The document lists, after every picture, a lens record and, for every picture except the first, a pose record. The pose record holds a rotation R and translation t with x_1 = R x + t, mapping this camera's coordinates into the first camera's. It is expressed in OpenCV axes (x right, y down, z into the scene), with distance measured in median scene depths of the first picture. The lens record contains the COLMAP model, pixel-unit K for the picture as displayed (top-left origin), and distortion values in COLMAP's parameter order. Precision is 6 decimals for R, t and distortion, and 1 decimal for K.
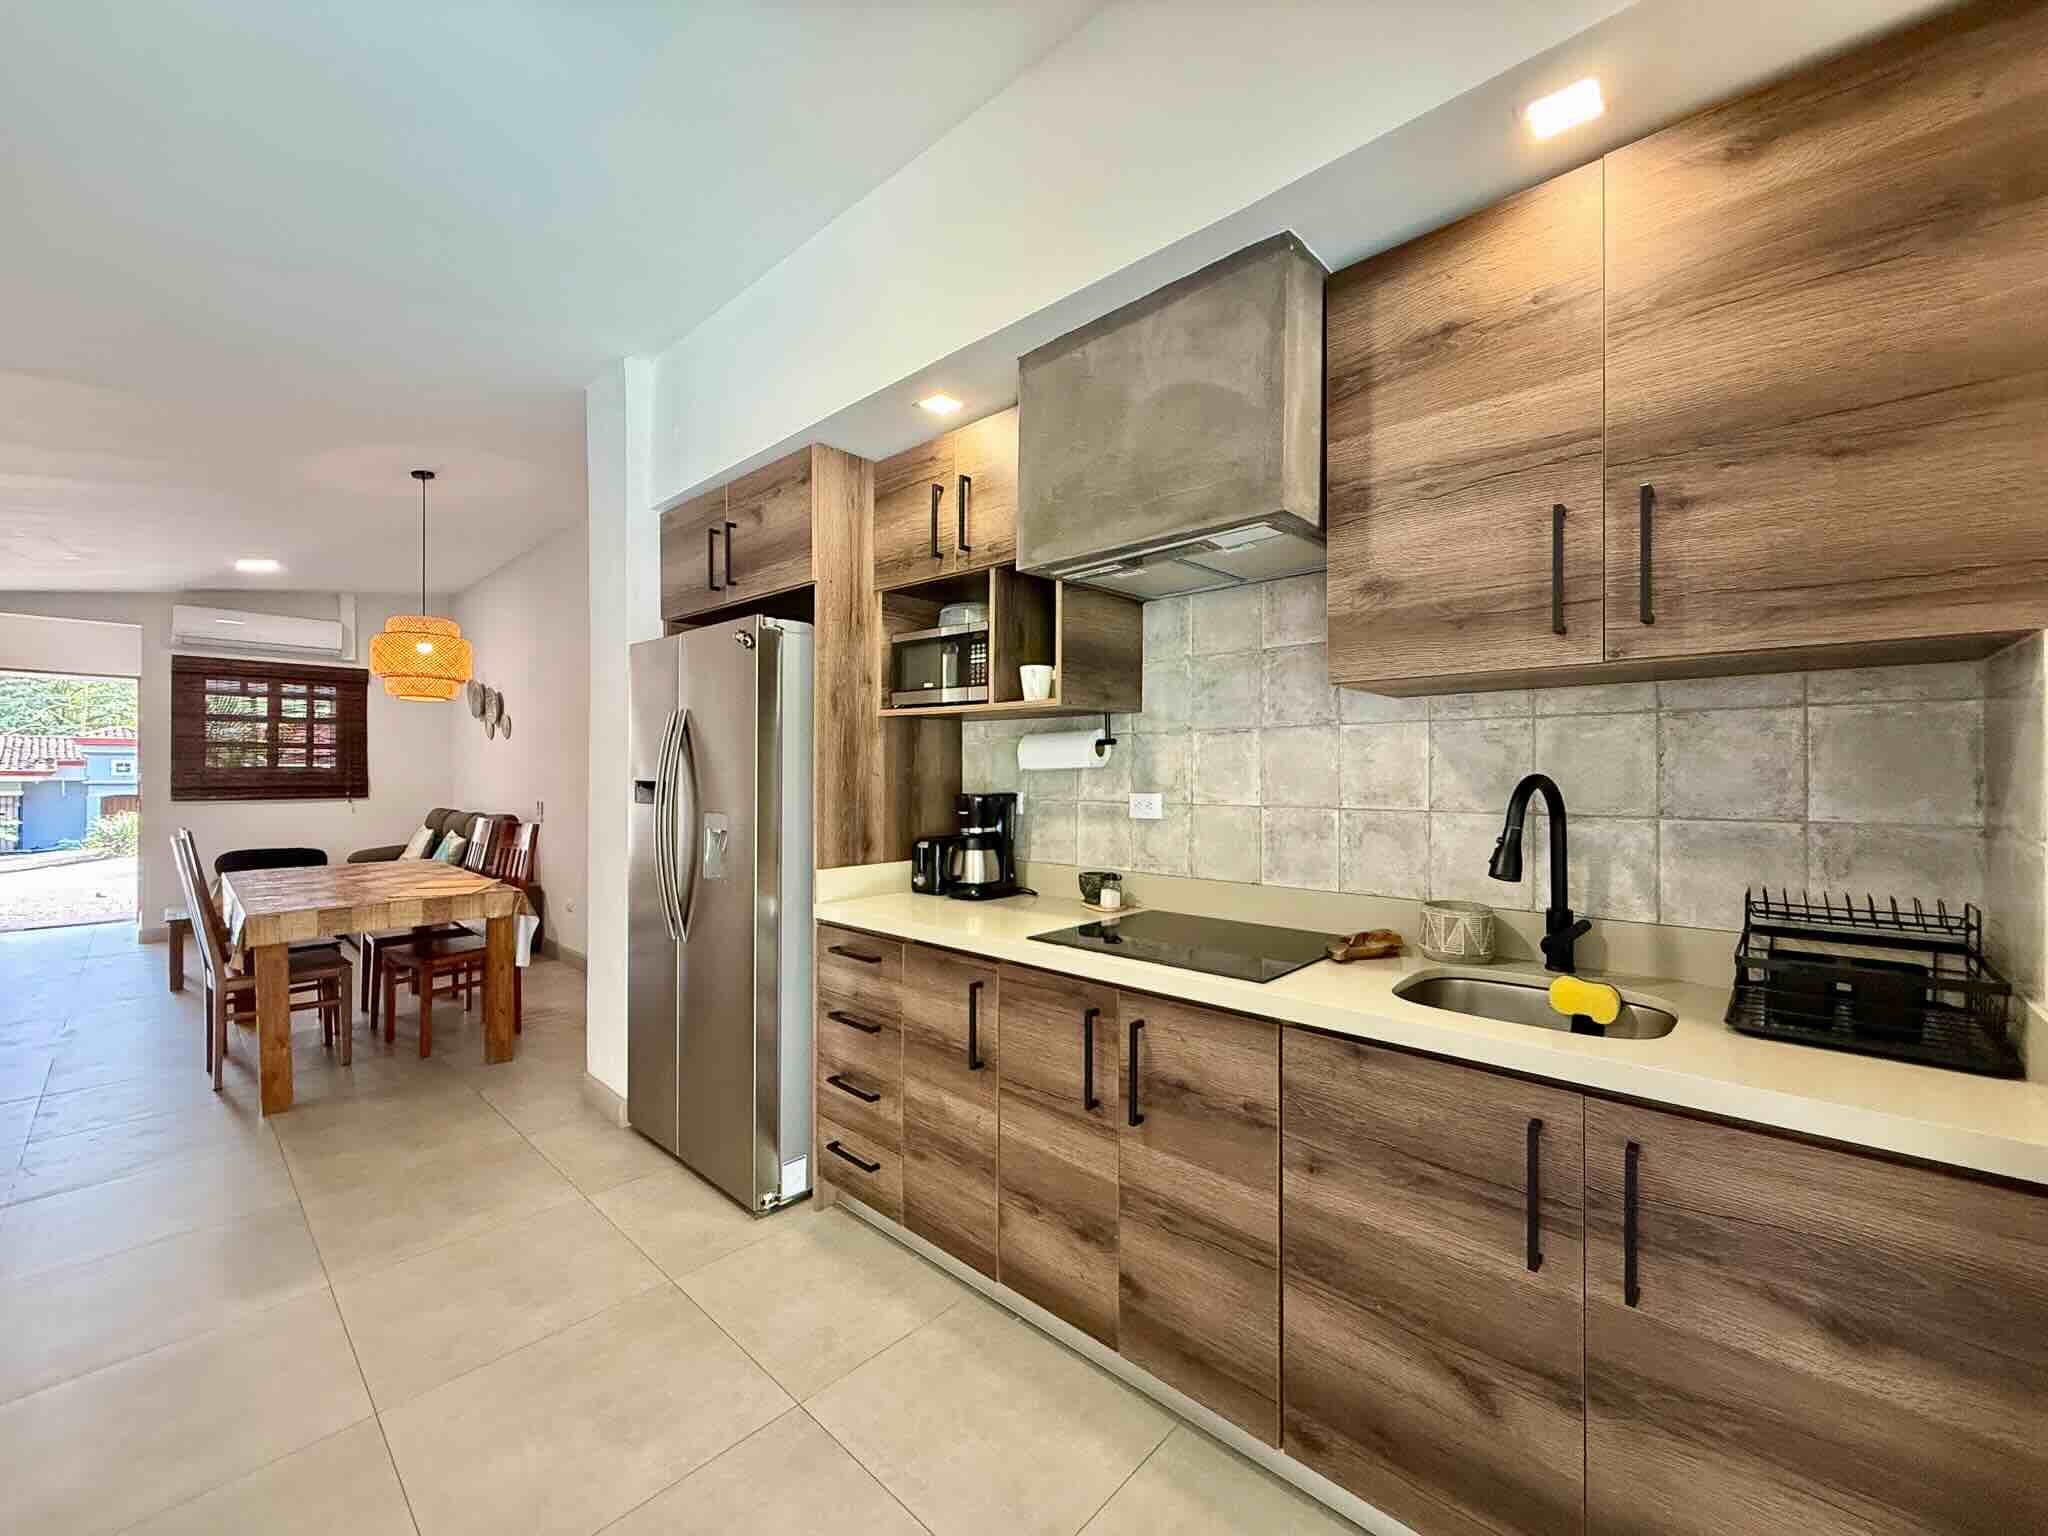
lens RADIAL K [[816.9, 0, 1024.0], [0, 816.9, 768.0], [0, 0, 1]] dist [-0.000201, 0.000253]
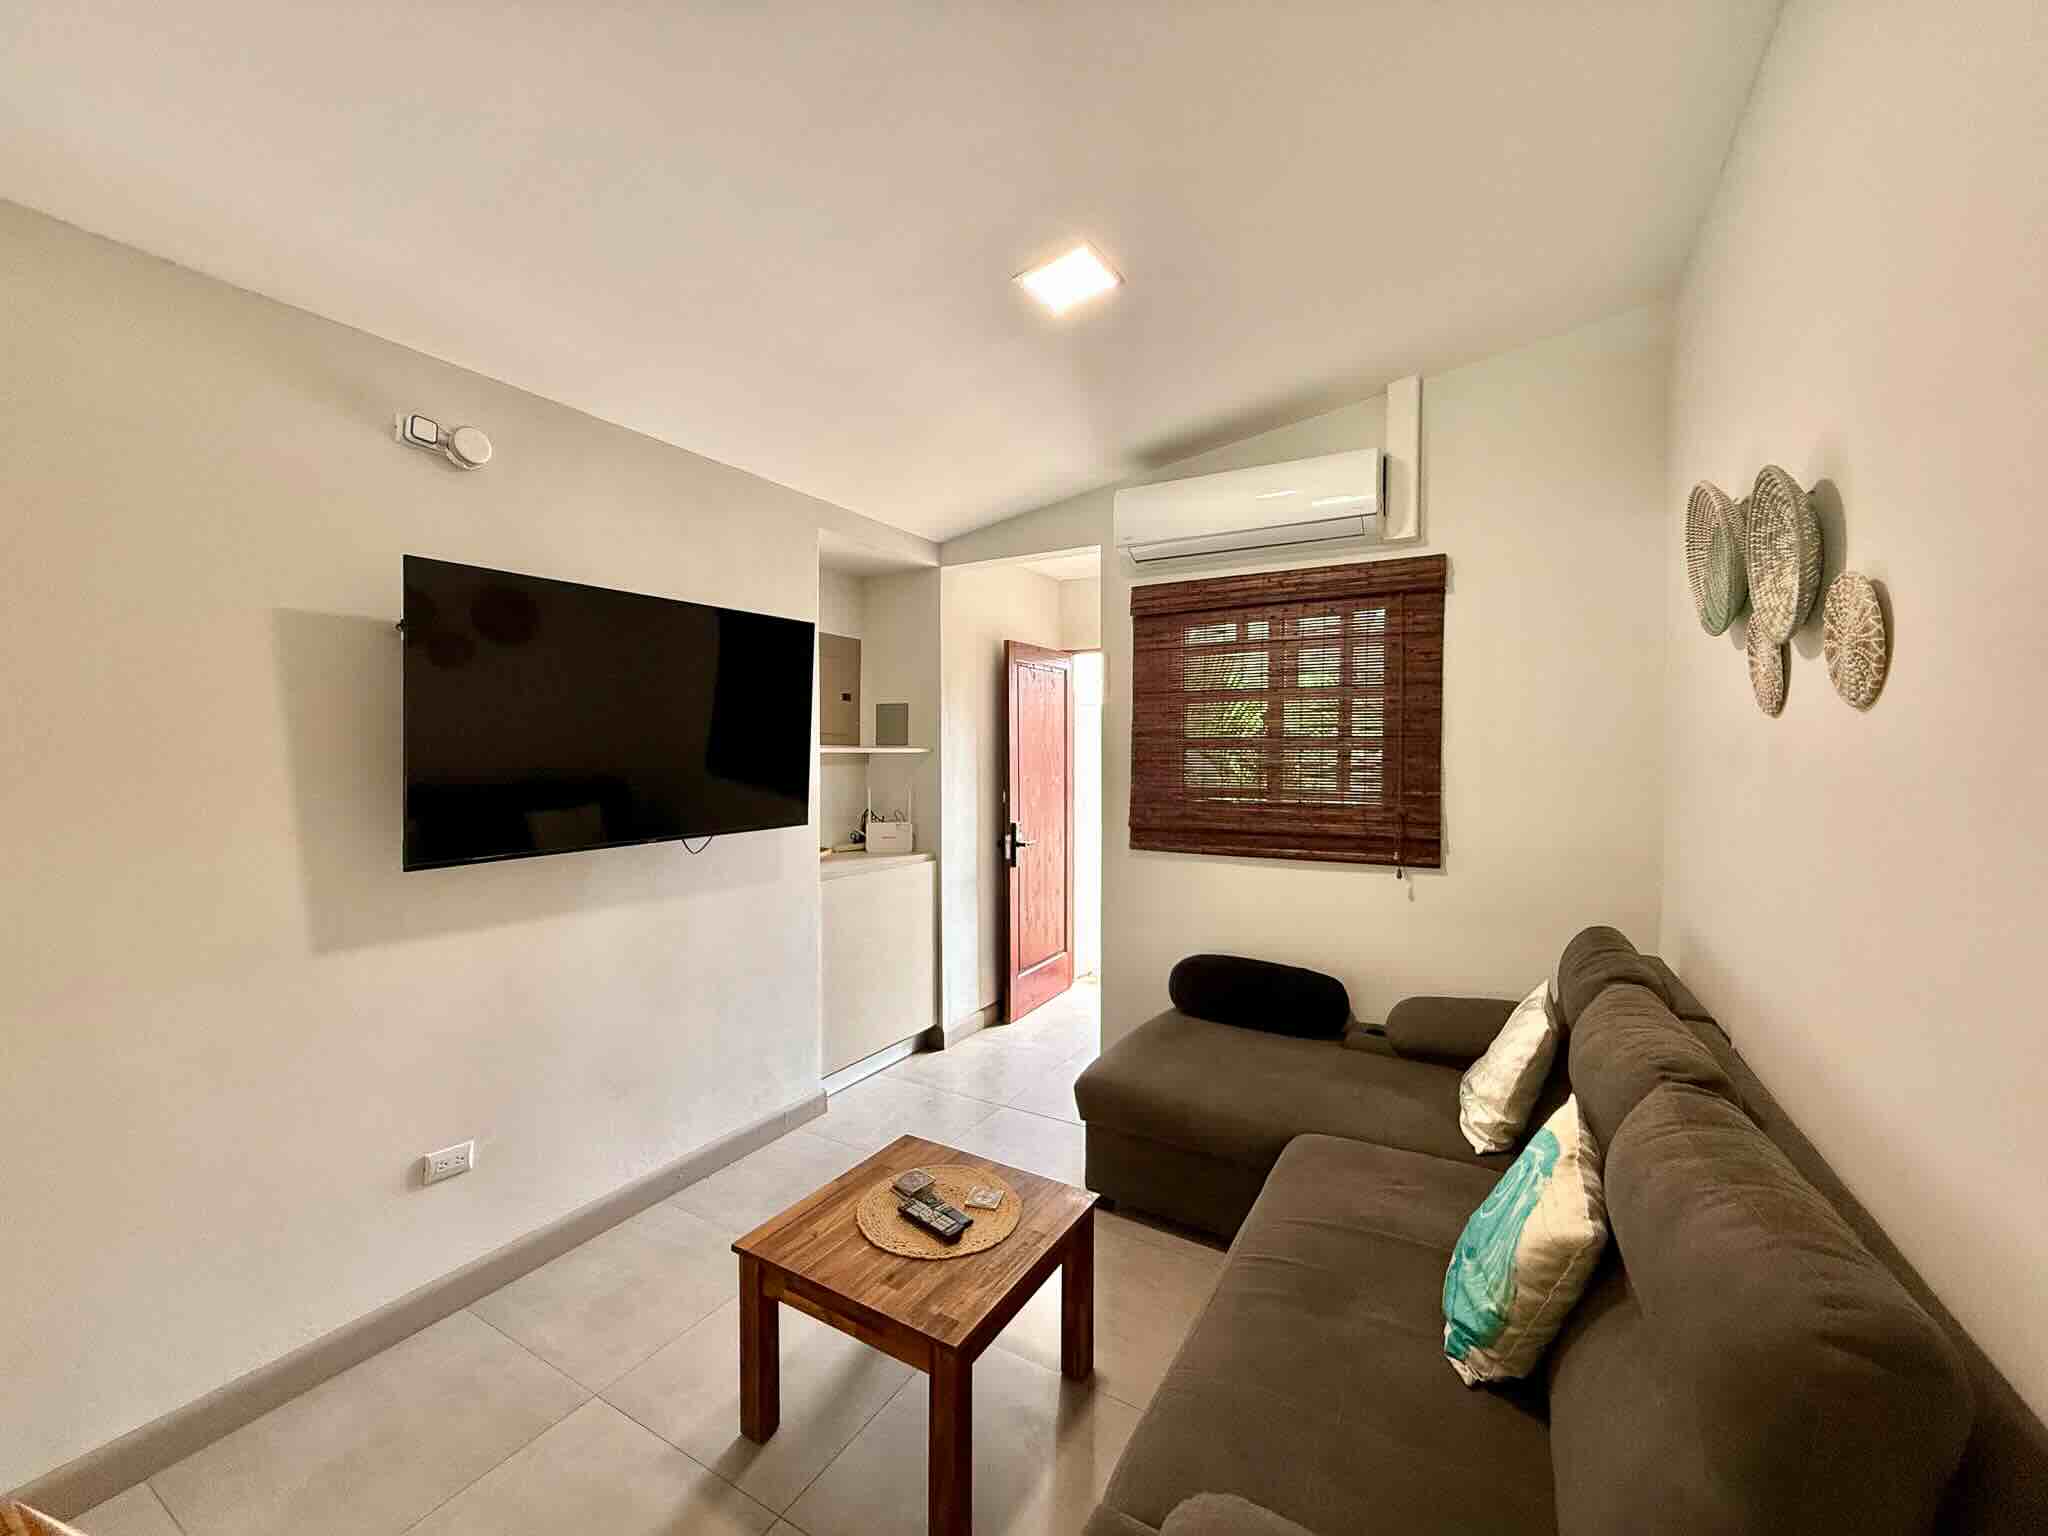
lens RADIAL K [[816.9, 0, 1024.0], [0, 816.9, 768.0], [0, 0, 1]] dist [-0.000201, 0.000253]
pose [[0.214640, 0.019962, -0.976489, -0.465828], [0.005893, 0.999746, 0.021733, -0.025010], [0.976675, -0.010420, 0.214468, 0.733330]]
